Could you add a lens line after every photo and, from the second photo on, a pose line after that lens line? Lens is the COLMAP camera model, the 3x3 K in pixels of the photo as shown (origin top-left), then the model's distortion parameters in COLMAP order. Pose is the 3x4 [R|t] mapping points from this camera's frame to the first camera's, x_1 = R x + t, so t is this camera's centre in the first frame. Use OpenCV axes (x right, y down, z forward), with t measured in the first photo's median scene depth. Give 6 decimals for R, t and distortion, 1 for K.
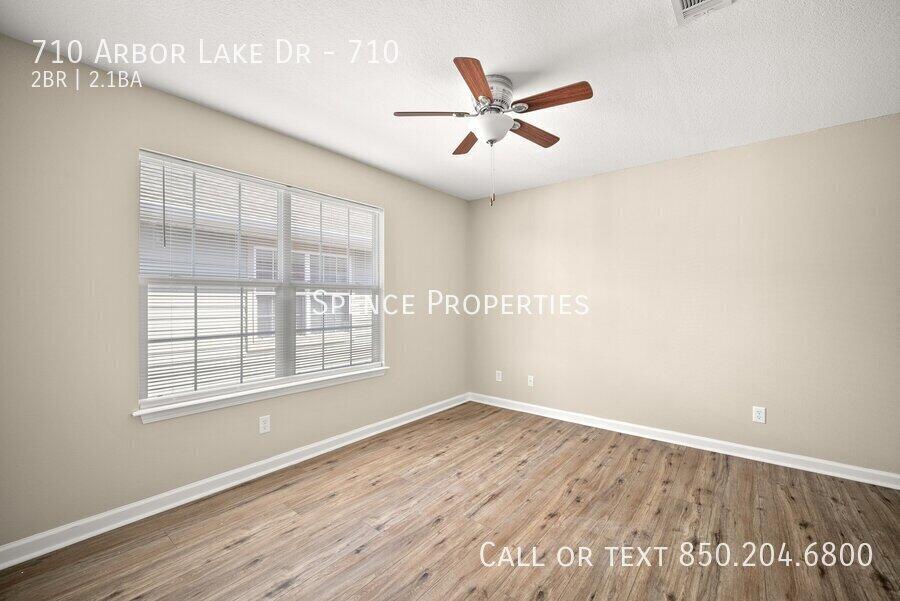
lens RADIAL K [[366.2, 0, 454.9], [0, 366.2, 300.0], [0, 0, 1]] dist [-0.002960, -0.000229]
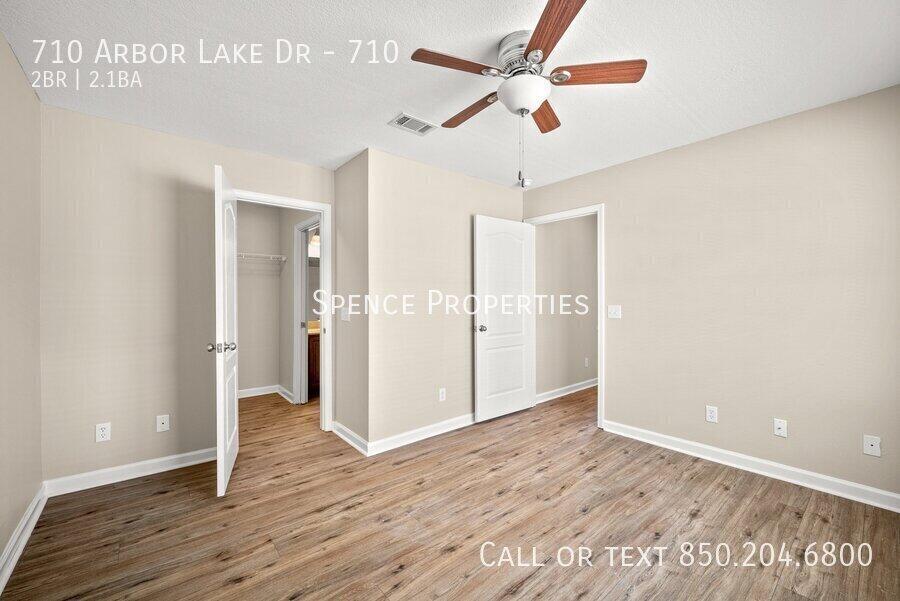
lens RADIAL K [[366.2, 0, 454.9], [0, 366.2, 300.0], [0, 0, 1]] dist [-0.002960, -0.000229]
pose [[-0.979704, 0.001708, 0.200443, 0.082843], [0.001959, 0.999998, 0.001049, 0.001909], [-0.200440, 0.001421, -0.979705, 1.825059]]
